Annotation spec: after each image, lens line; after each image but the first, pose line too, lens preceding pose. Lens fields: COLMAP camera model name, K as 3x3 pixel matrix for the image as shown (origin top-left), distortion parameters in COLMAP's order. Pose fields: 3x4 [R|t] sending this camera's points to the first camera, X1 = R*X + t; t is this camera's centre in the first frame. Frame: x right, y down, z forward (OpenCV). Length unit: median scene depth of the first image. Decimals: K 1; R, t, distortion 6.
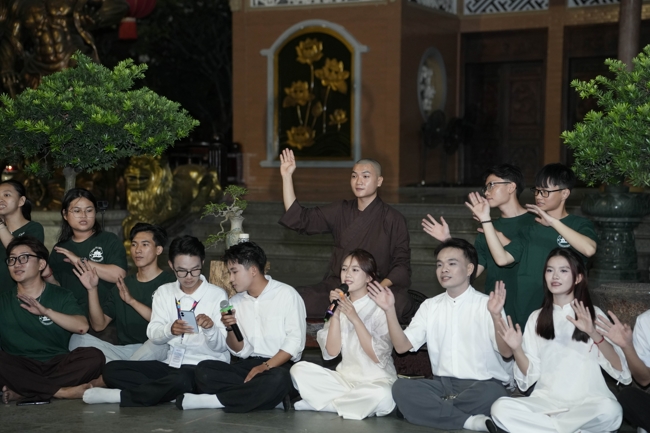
lens RADIAL K [[1380.3, 0, 323.9], [0, 1380.3, 209.7], [0, 0, 1]] dist [0.596196, 0.000000]
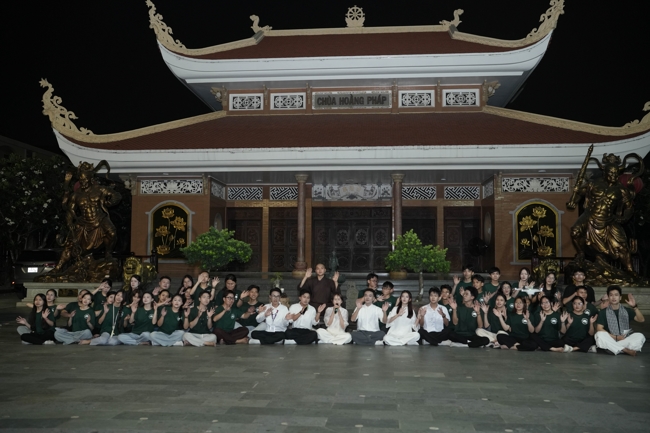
lens RADIAL K [[649.6, 0, 329.6], [0, 649.6, 213.7], [0, 0, 1]] dist [0.004237, 0.000000]
pose [[0.935150, 0.027281, 0.353201, -0.462764], [0.009183, 0.994829, -0.101153, -0.000499], [-0.354134, 0.097837, 0.930063, -0.364607]]
